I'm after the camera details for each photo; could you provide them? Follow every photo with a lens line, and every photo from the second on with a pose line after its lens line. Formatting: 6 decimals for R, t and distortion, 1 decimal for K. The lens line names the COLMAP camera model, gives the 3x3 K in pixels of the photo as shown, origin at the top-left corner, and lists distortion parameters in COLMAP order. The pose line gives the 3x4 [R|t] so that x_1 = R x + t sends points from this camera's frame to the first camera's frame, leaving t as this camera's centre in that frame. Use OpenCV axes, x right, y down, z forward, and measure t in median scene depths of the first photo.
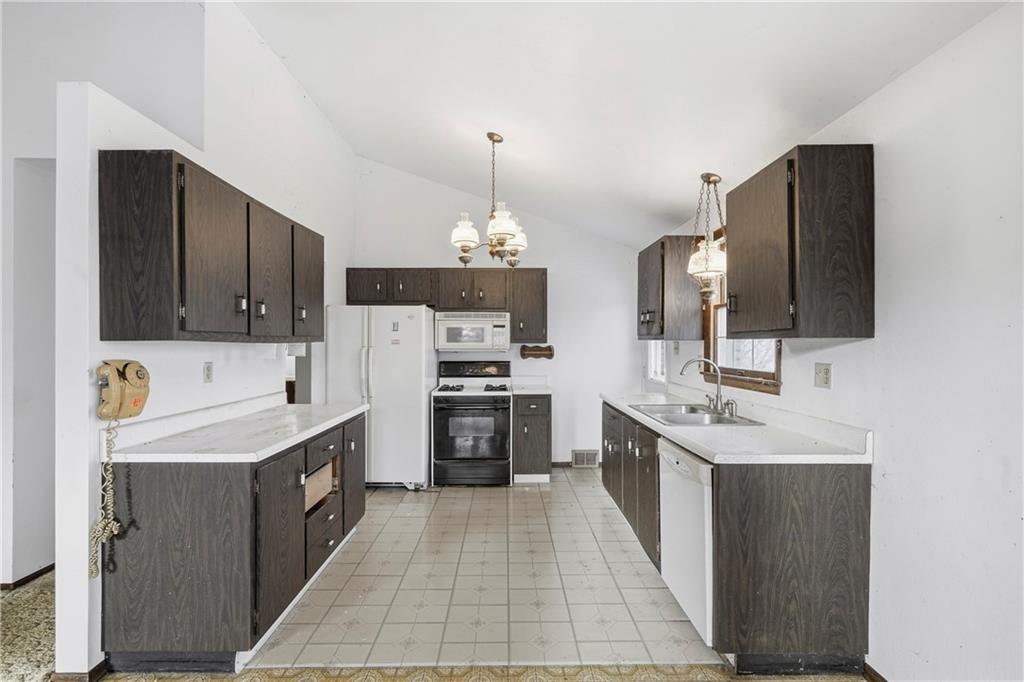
lens RADIAL K [[470.3, 0, 507.1], [0, 470.3, 341.5], [0, 0, 1]] dist [-0.005222, 0.002539]
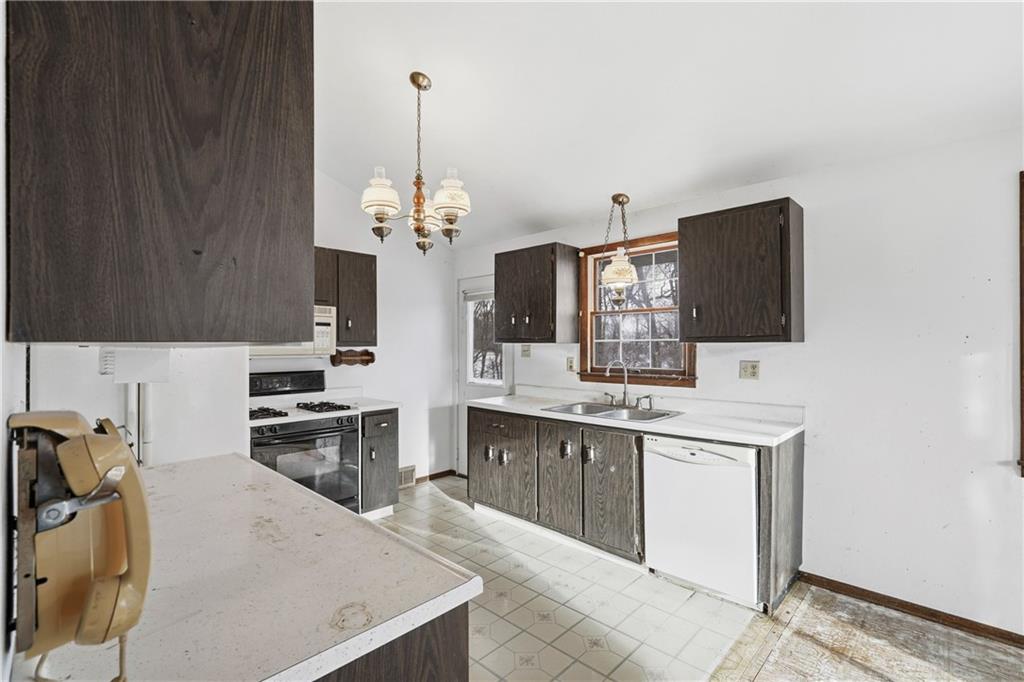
lens RADIAL K [[470.3, 0, 511.6], [0, 470.3, 343.0], [0, 0, 1]] dist [-0.005222, 0.002539]
pose [[0.690725, 0.002658, 0.723113, -0.490095], [-0.000838, 0.999996, -0.002875, -0.000502], [-0.723117, 0.001380, 0.690724, 0.363746]]
